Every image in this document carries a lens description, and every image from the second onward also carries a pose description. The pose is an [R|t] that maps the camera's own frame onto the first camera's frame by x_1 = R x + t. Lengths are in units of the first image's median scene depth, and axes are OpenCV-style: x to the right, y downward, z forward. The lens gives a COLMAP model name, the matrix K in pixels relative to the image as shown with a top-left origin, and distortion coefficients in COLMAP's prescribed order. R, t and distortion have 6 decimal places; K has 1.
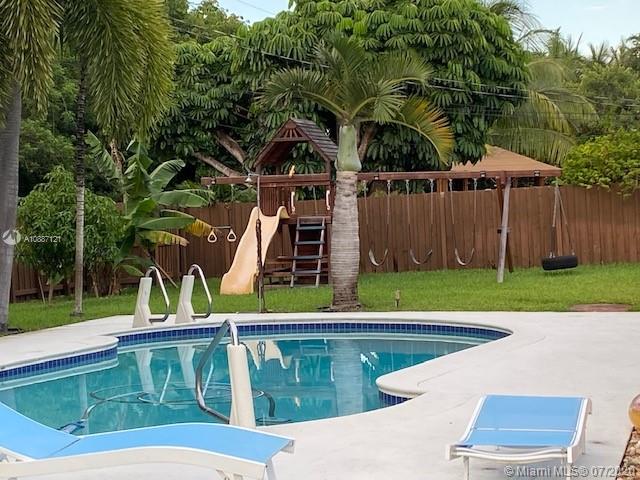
lens RADIAL K [[1547.9, 0, 321.1], [0, 1547.9, 237.4], [0, 0, 1]] dist [0.043095, 0.000000]
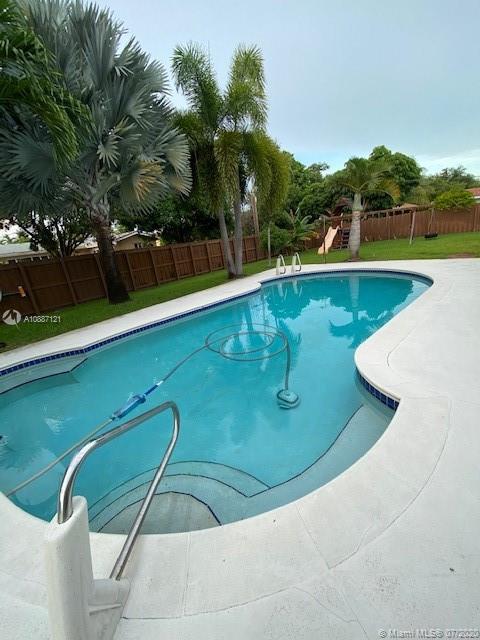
lens RADIAL K [[260.9, 0, 238.8], [0, 260.9, 327.0], [0, 0, 1]] dist [-0.017714, -0.000466]
pose [[0.914697, 0.042498, -0.401899, 0.014920], [0.093128, 0.945527, 0.311938, -0.008503], [0.393264, -0.322757, 0.860913, 0.345345]]
